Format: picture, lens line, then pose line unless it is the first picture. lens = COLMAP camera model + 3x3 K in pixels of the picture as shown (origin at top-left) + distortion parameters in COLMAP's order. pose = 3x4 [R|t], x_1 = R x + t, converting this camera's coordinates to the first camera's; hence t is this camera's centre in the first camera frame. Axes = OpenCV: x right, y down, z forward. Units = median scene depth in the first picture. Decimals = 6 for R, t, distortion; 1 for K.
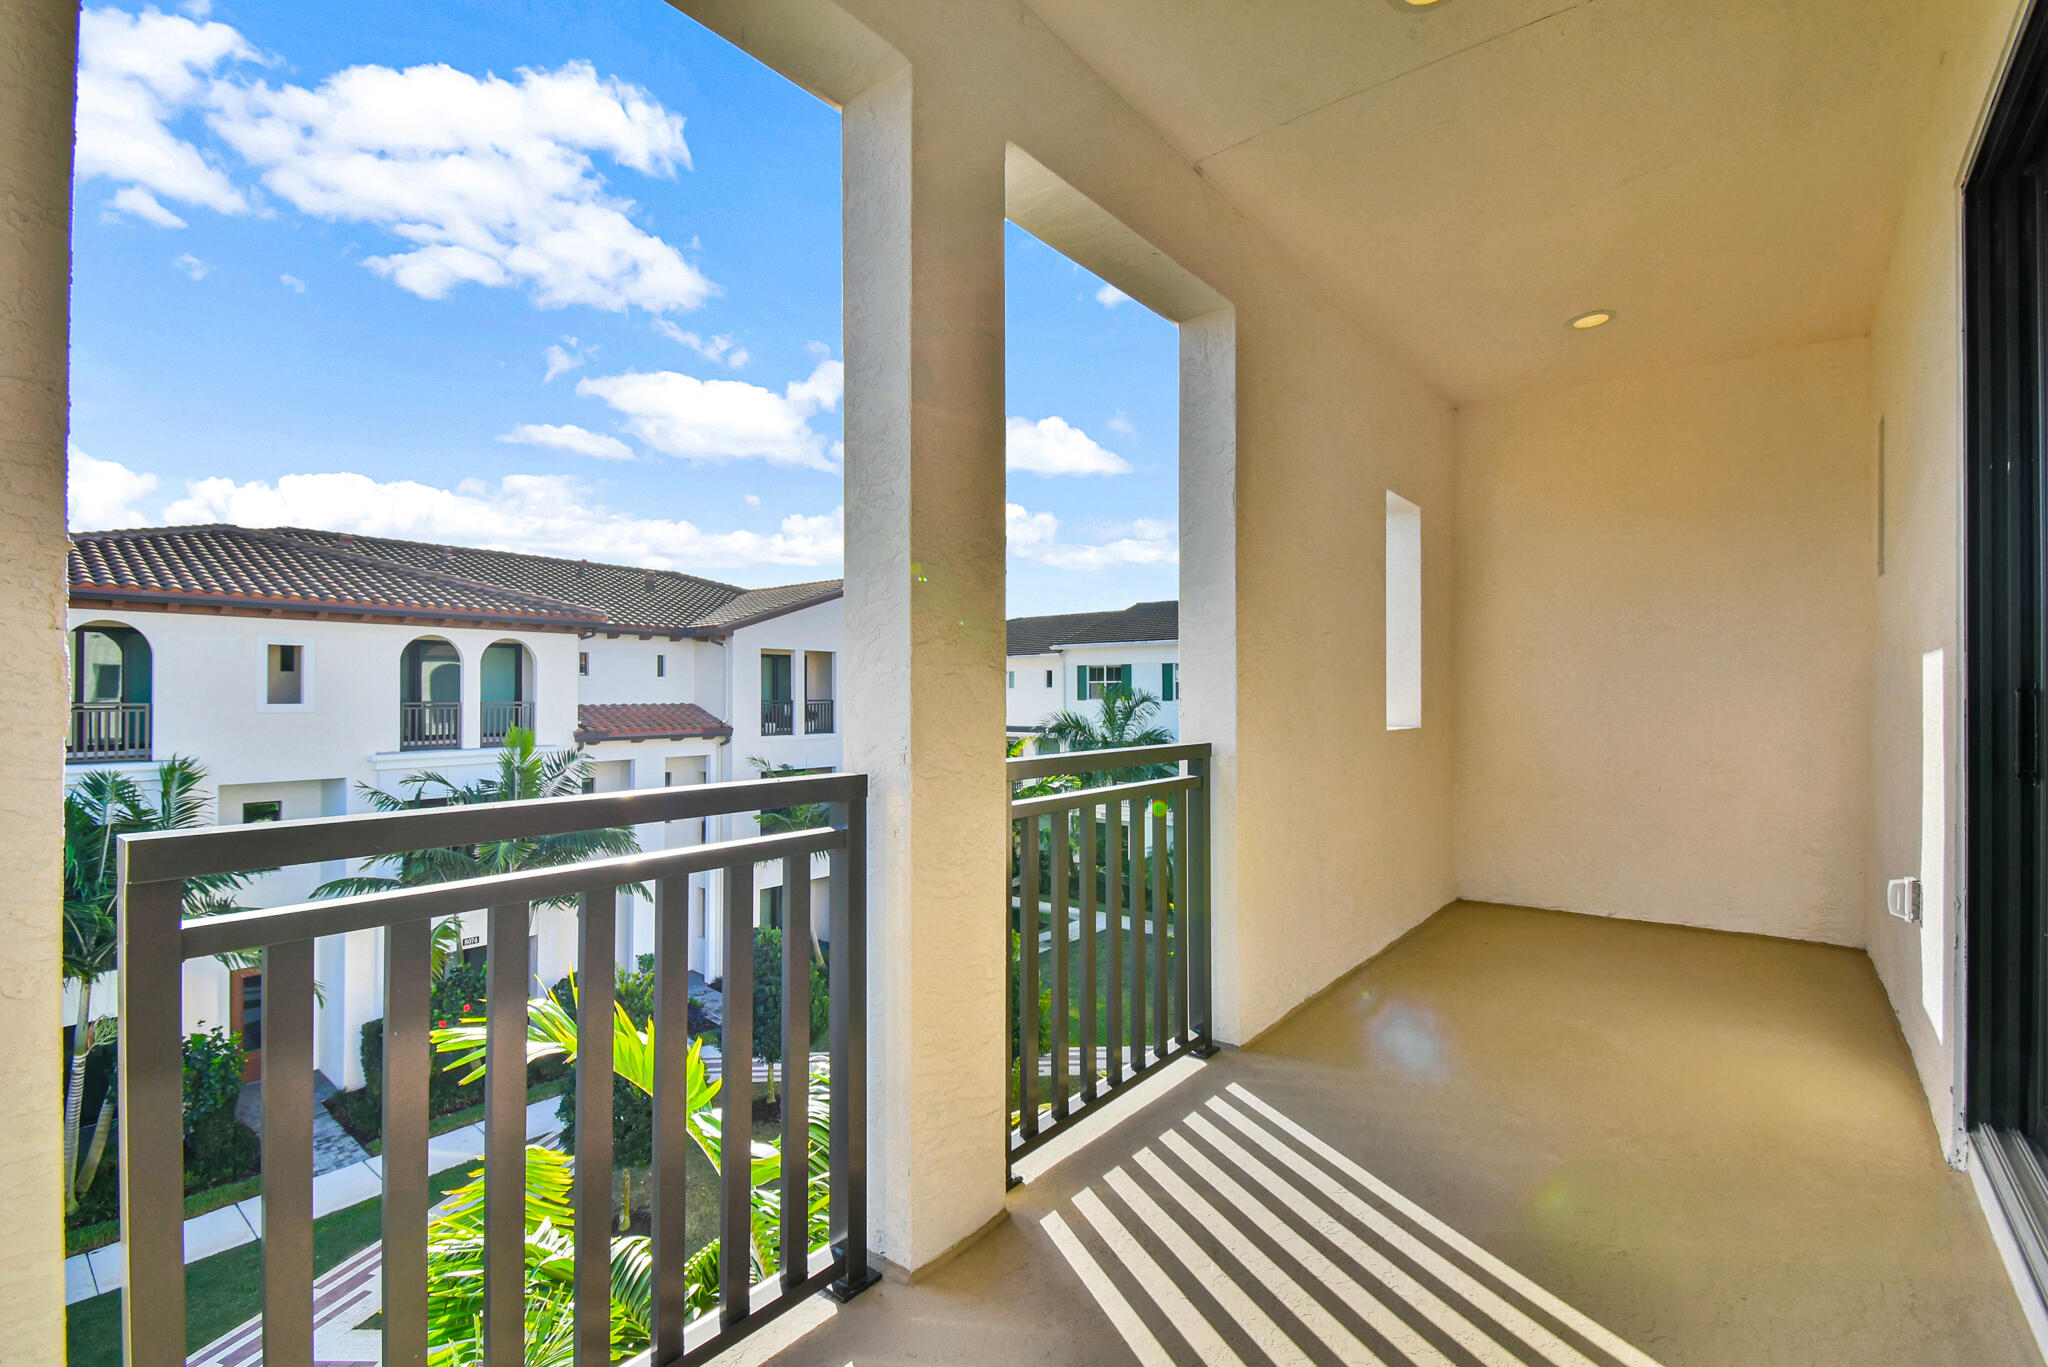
lens RADIAL K [[902.3, 0, 1028.5], [0, 902.3, 685.4], [0, 0, 1]] dist [0.000367, -0.010607]
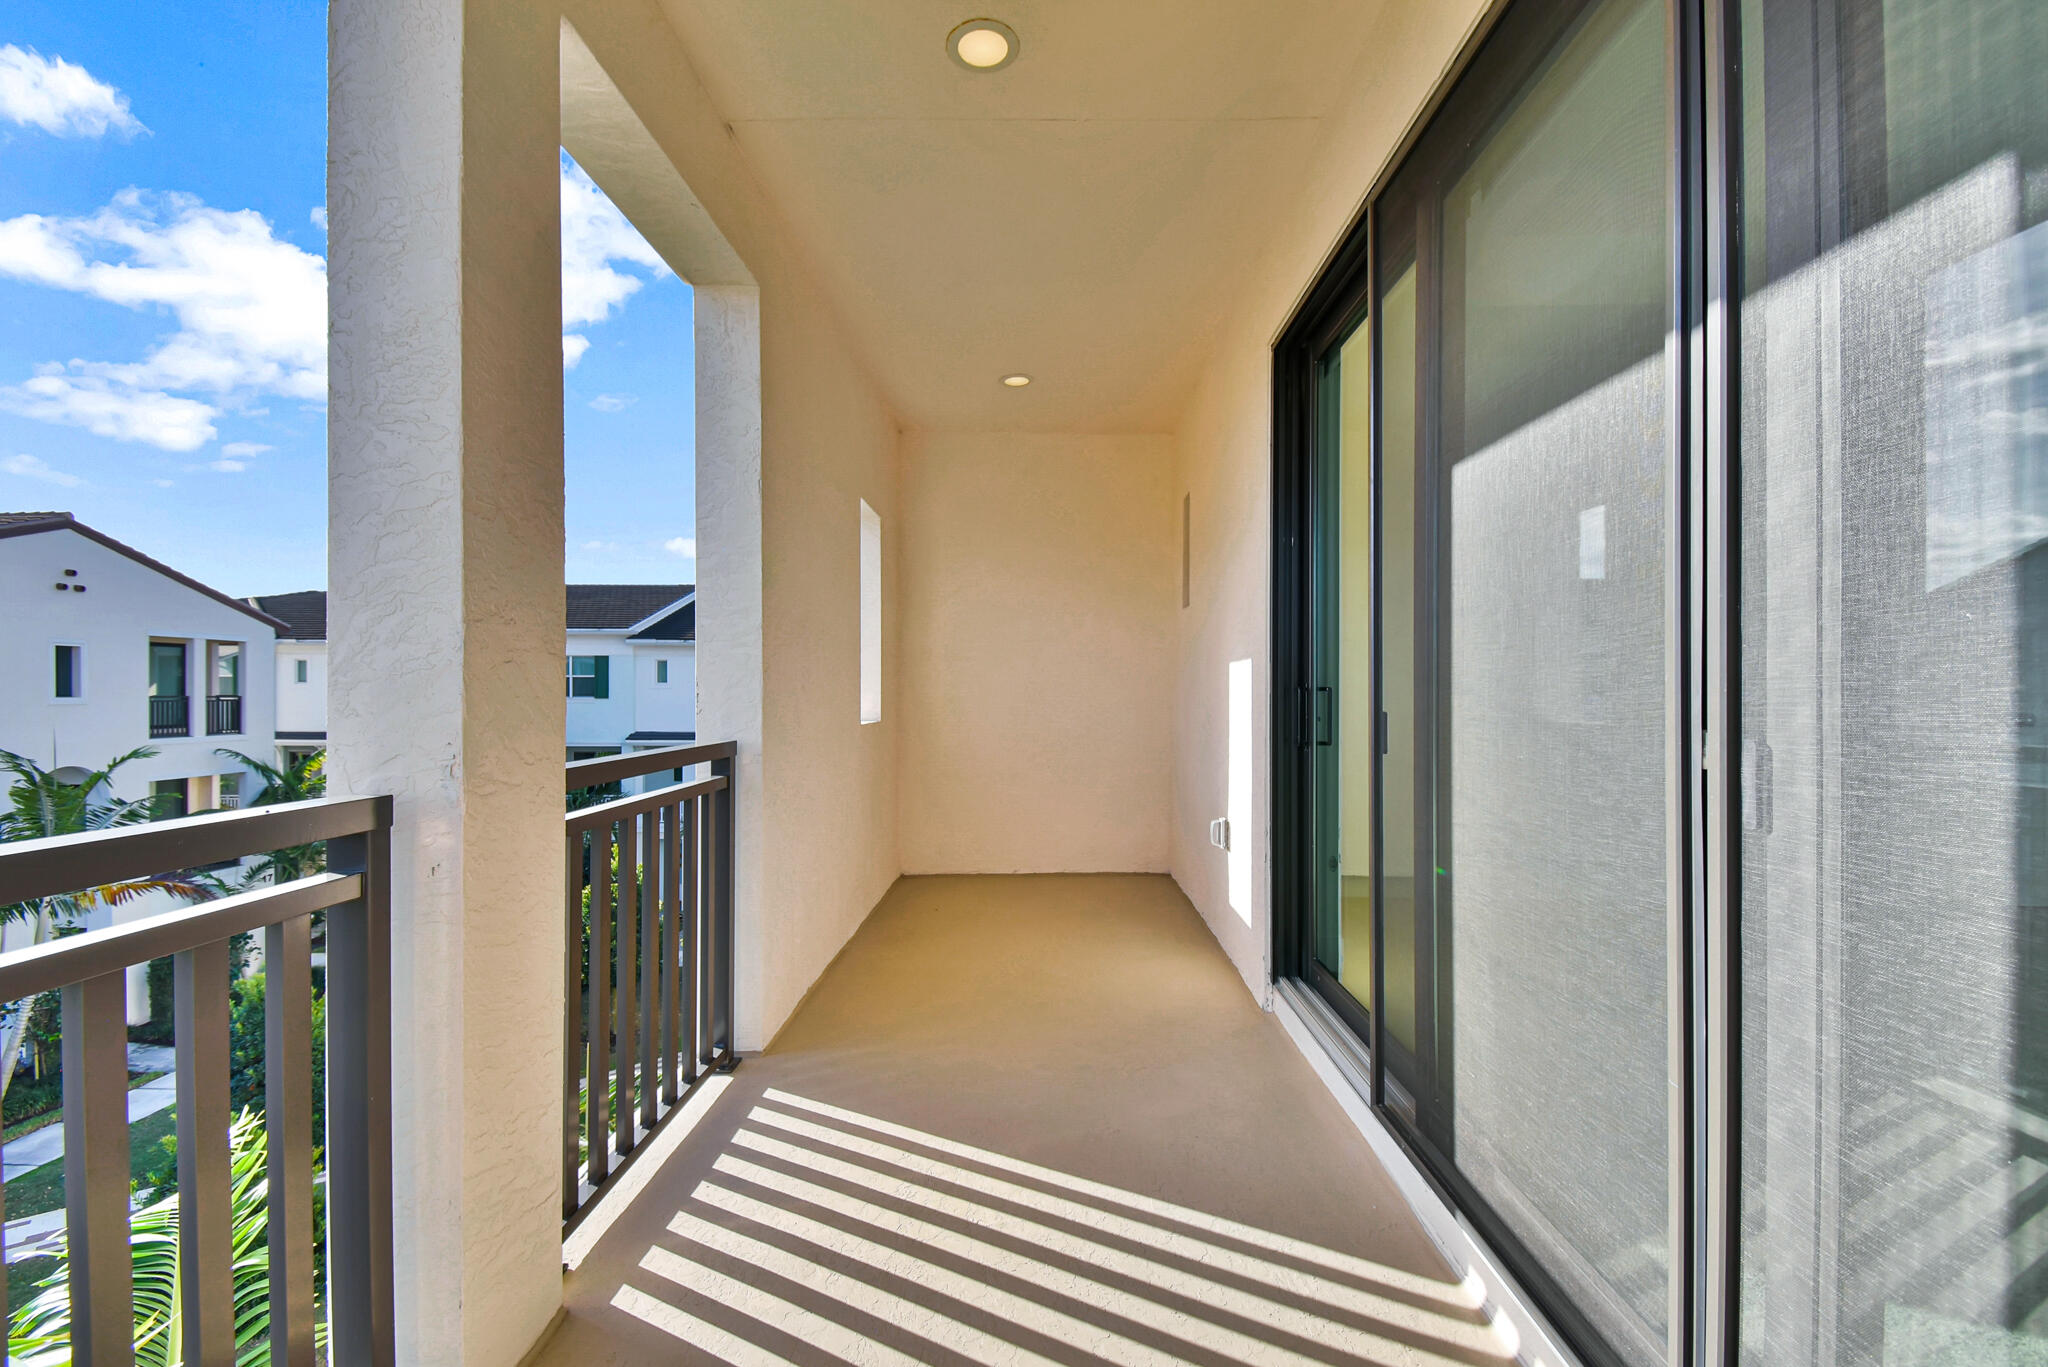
lens RADIAL K [[902.3, 0, 1041.3], [0, 902.3, 695.8], [0, 0, 1]] dist [0.000367, -0.010607]
pose [[0.766611, -0.001051, 0.642111, -0.162296], [-0.008154, 0.999902, 0.011372, 0.003049], [-0.642061, -0.013954, 0.766527, 0.066793]]
